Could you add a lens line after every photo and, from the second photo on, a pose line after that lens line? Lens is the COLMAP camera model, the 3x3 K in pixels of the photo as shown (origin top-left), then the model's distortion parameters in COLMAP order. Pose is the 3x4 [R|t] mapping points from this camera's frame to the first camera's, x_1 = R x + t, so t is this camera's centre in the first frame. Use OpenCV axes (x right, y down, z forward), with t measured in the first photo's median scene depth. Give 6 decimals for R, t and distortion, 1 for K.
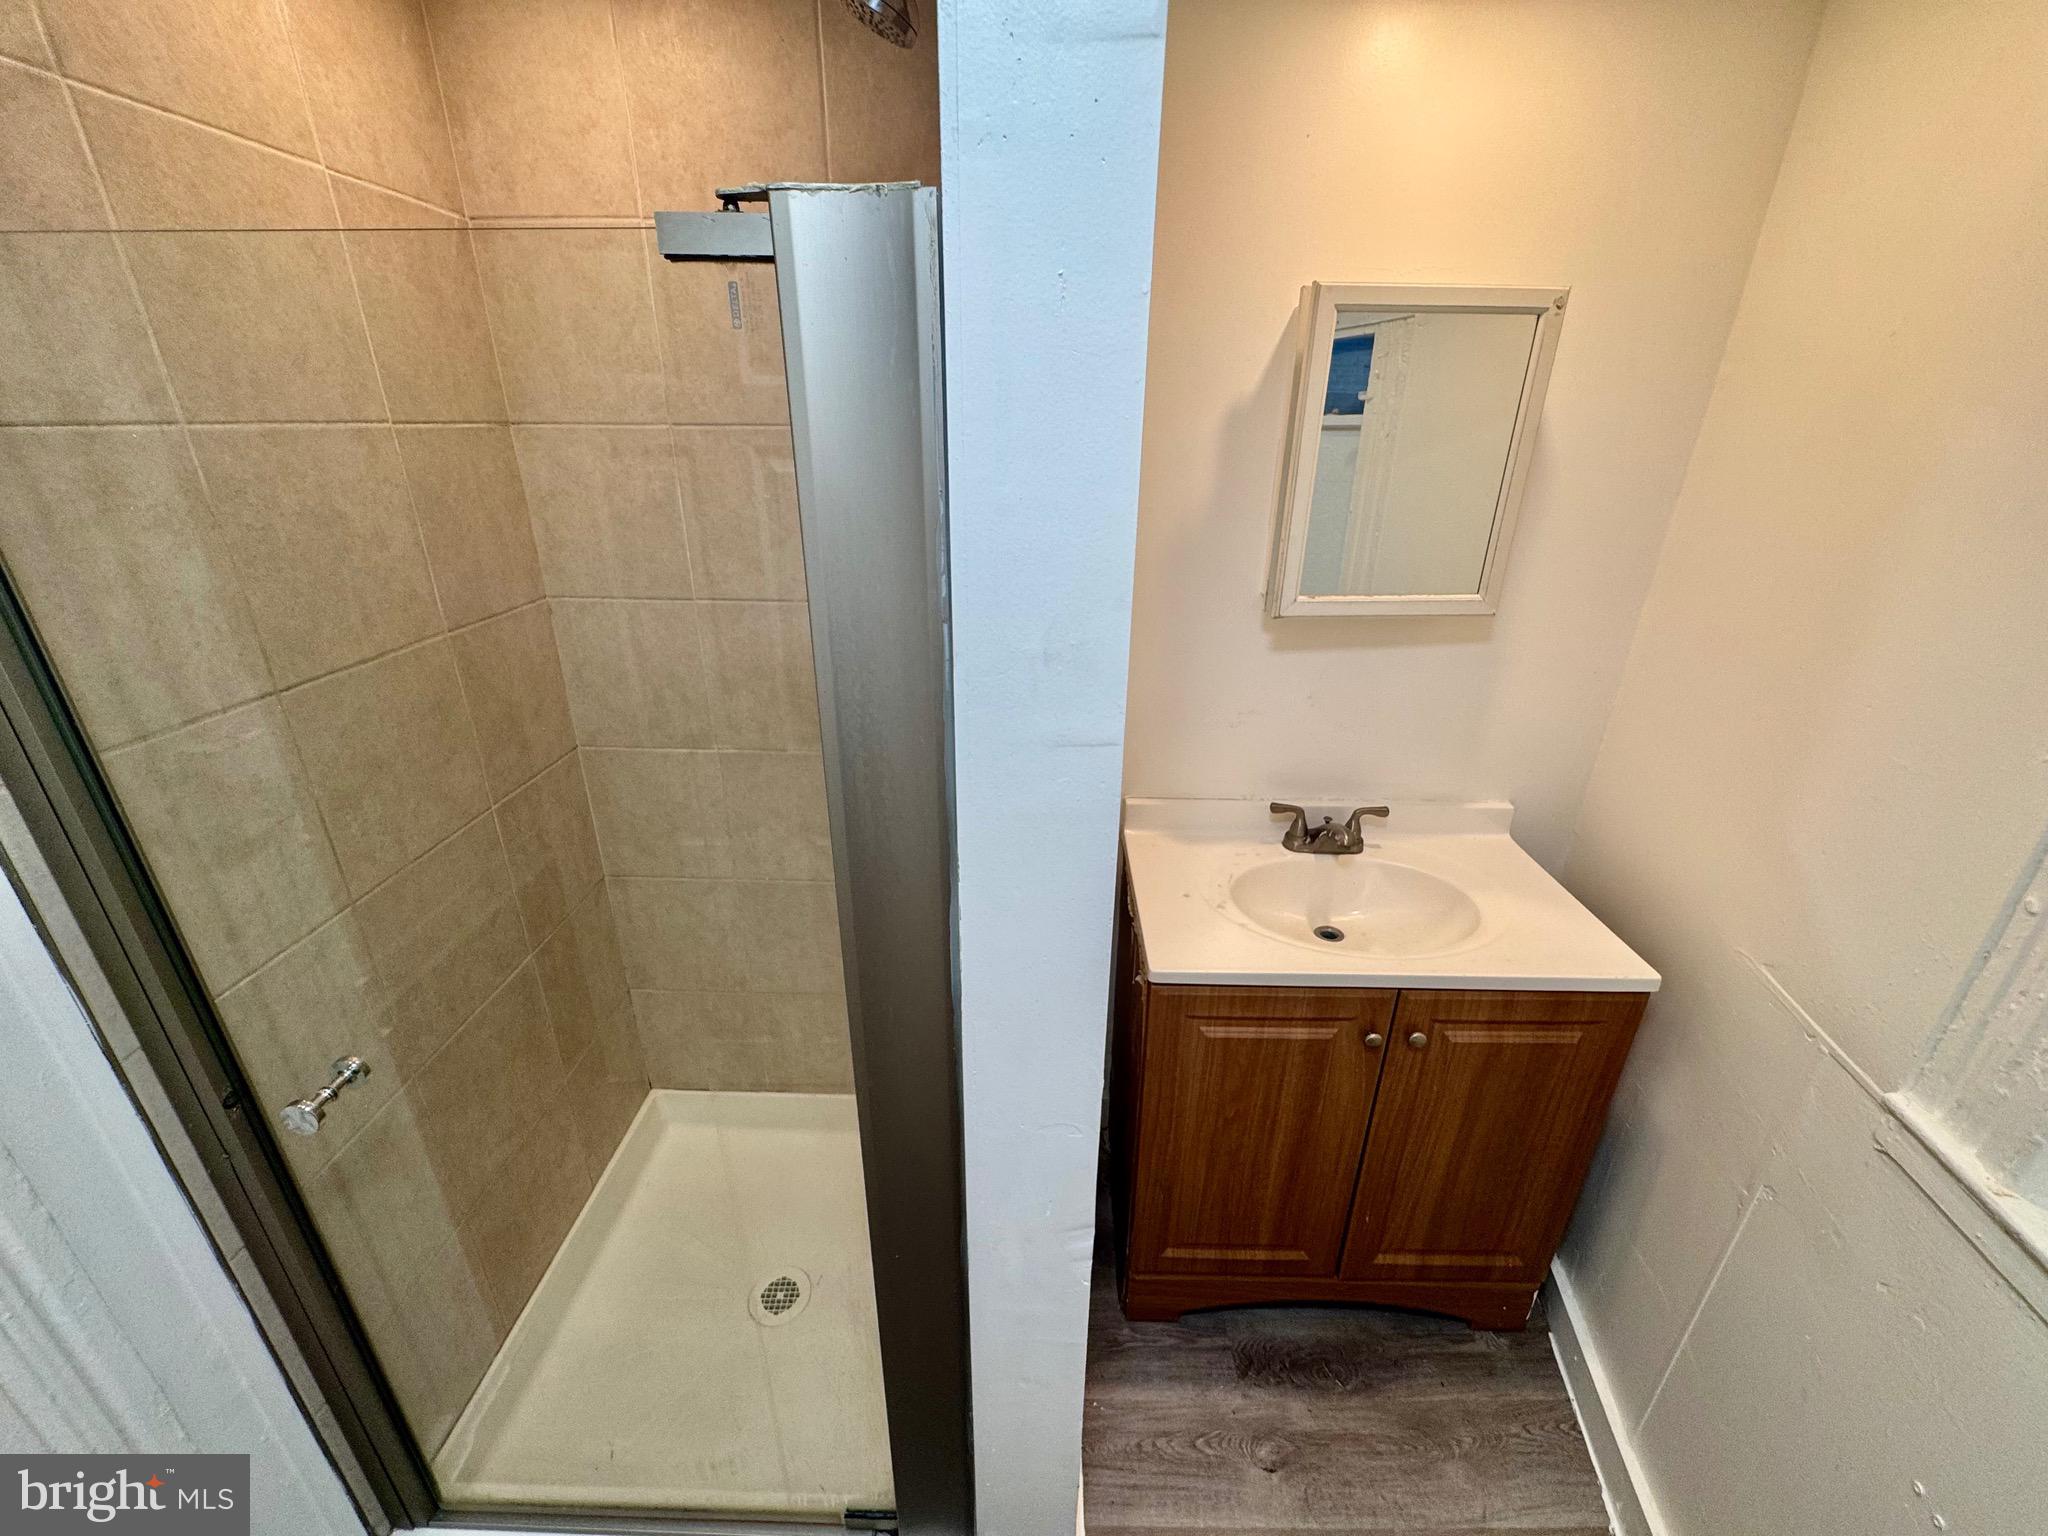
lens RADIAL K [[827.2, 0, 1024.0], [0, 827.2, 768.0], [0, 0, 1]] dist [-0.002443, -0.000048]
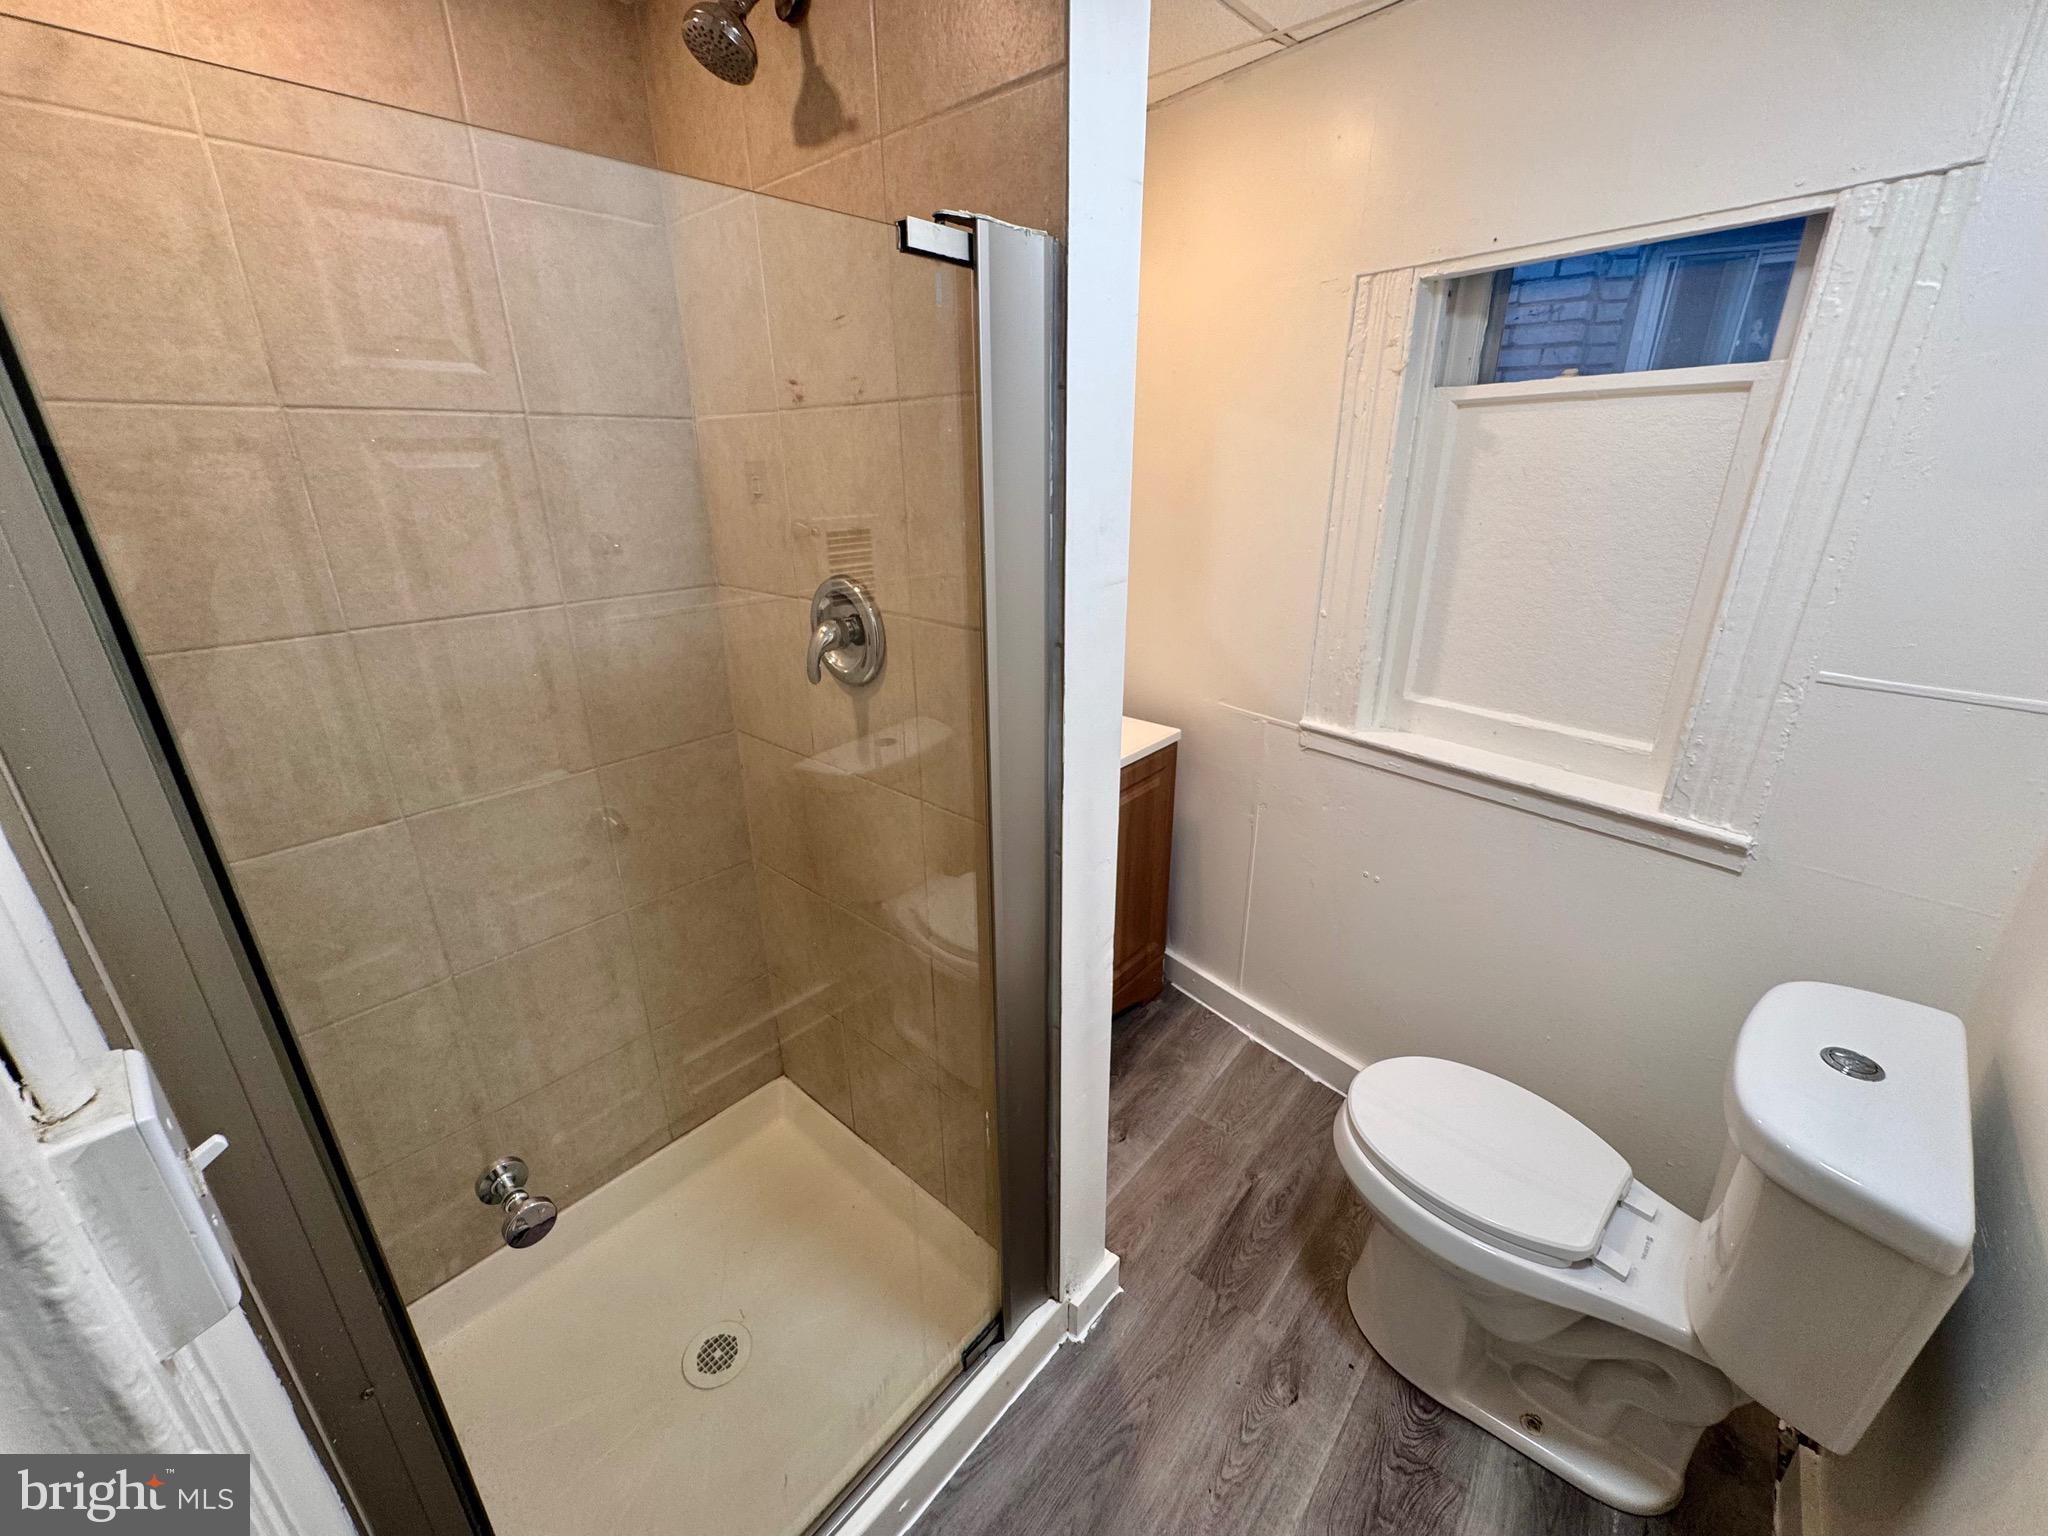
lens RADIAL K [[827.2, 0, 1024.0], [0, 827.2, 768.0], [0, 0, 1]] dist [-0.002443, -0.000048]
pose [[0.637431, -0.284603, 0.716019, -0.684541], [0.312678, 0.944872, 0.097209, 0.052799], [-0.704212, 0.161919, 0.691279, 0.028864]]
